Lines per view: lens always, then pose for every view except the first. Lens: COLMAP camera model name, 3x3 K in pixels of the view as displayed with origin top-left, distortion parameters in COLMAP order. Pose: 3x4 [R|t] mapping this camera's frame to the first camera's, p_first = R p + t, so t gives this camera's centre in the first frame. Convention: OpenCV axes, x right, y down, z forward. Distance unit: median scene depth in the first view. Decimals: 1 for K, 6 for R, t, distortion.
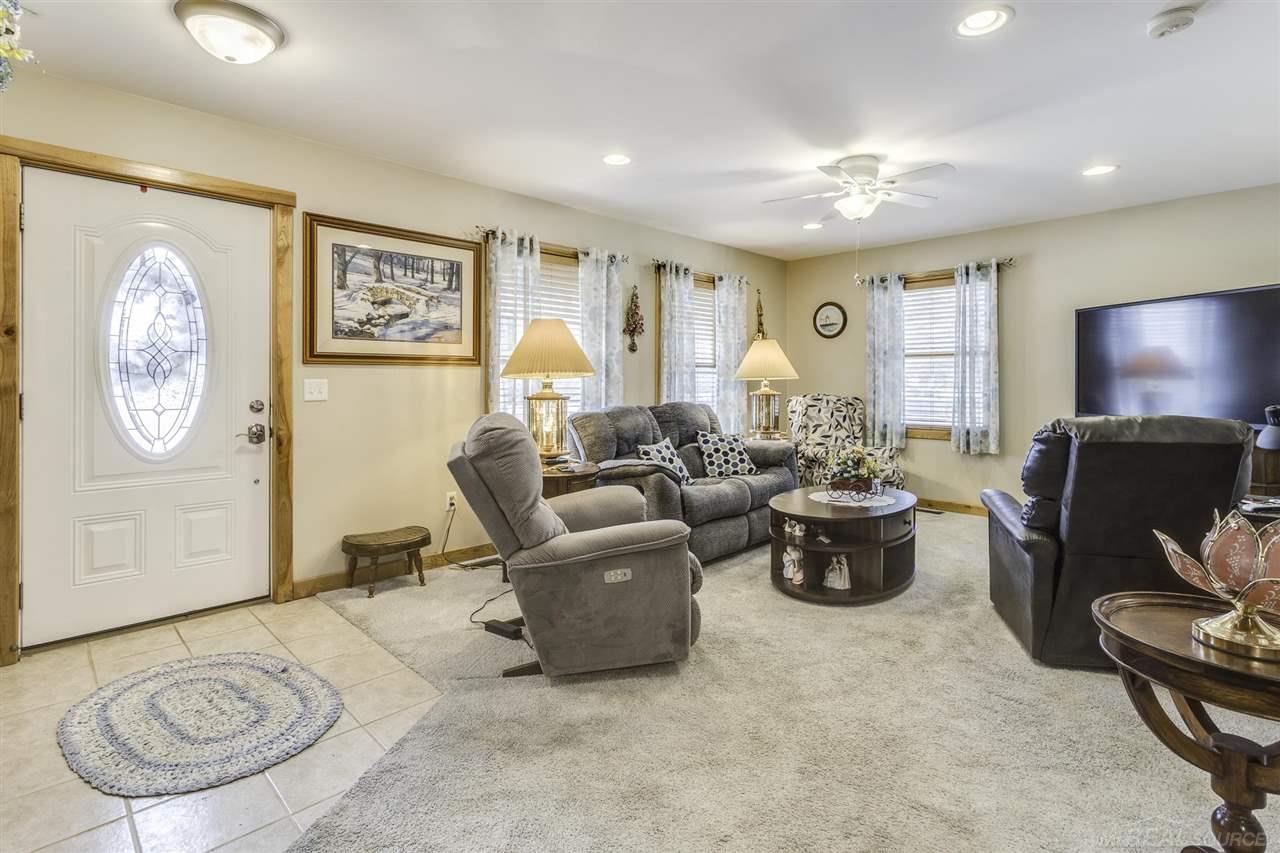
lens RADIAL K [[618.5, 0, 634.0], [0, 618.5, 381.8], [0, 0, 1]] dist [0.001512, 0.001201]
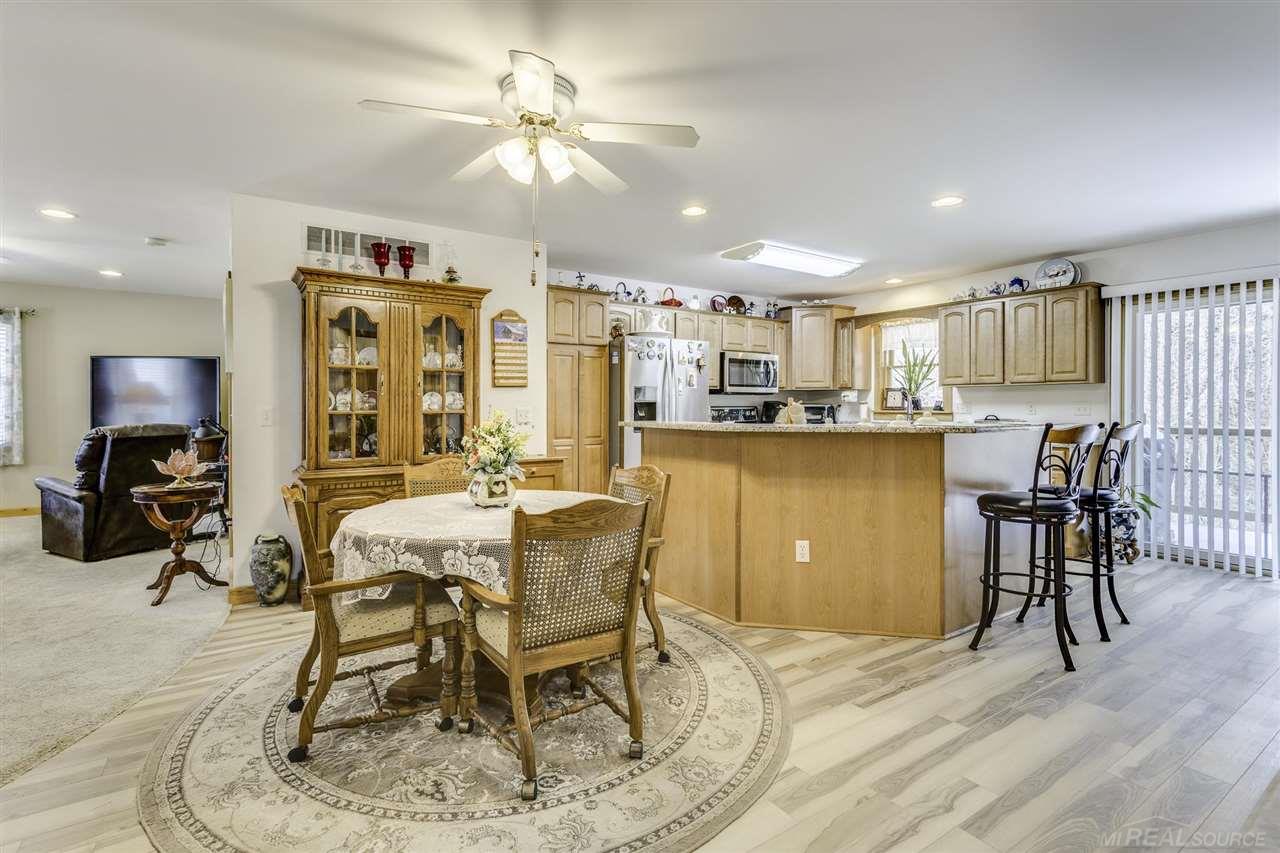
lens RADIAL K [[618.5, 0, 640.5], [0, 618.5, 407.4], [0, 0, 1]] dist [0.001512, 0.001201]
pose [[0.185958, -0.004865, 0.982546, -0.536930], [-0.000926, 0.999986, 0.005126, -0.006970], [-0.982557, -0.001863, 0.185951, -0.604133]]
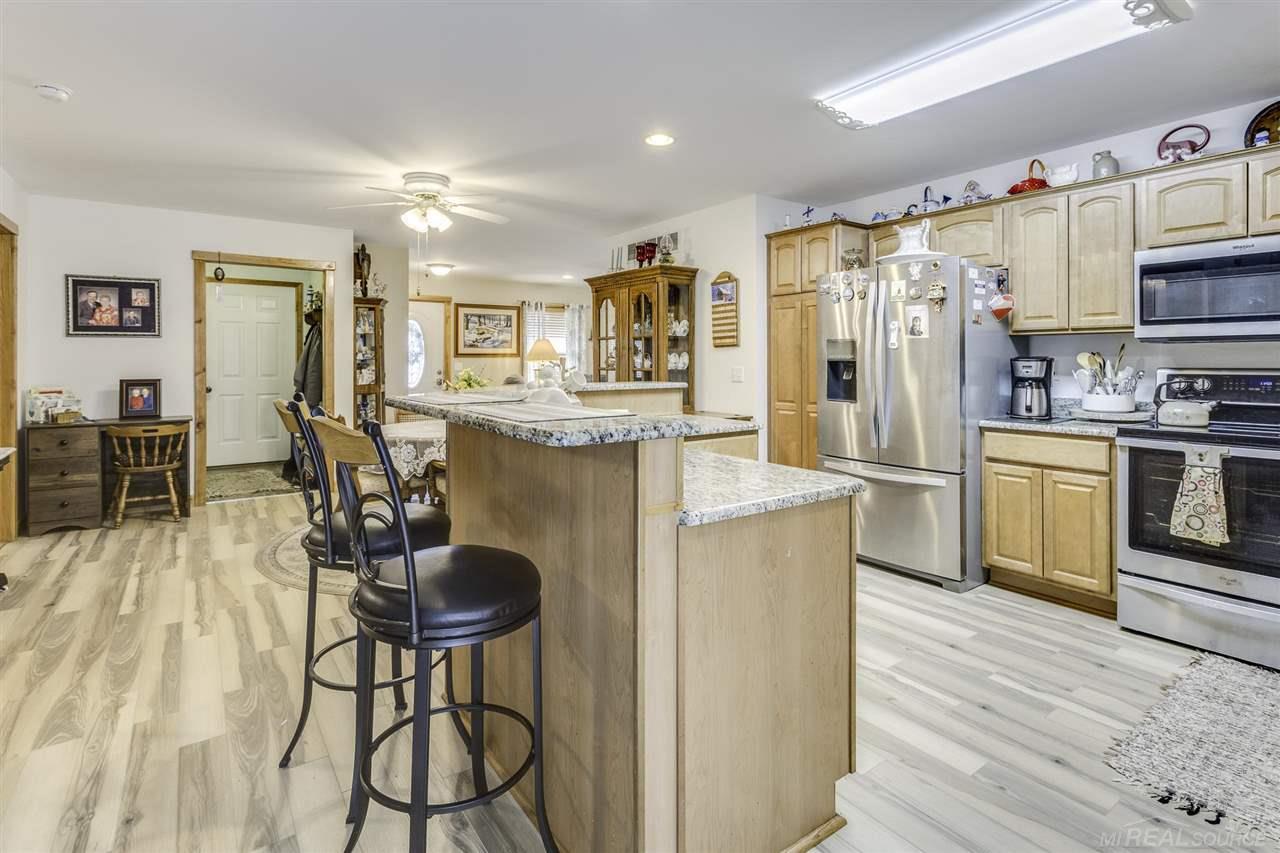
lens RADIAL K [[618.5, 0, 611.9], [0, 618.5, 360.1], [0, 0, 1]] dist [0.001512, 0.001201]
pose [[0.982535, -0.000334, -0.186080, 0.584750], [0.000177, 1.000000, -0.000861, -0.012271], [0.186080, 0.000813, 0.982534, -1.377707]]
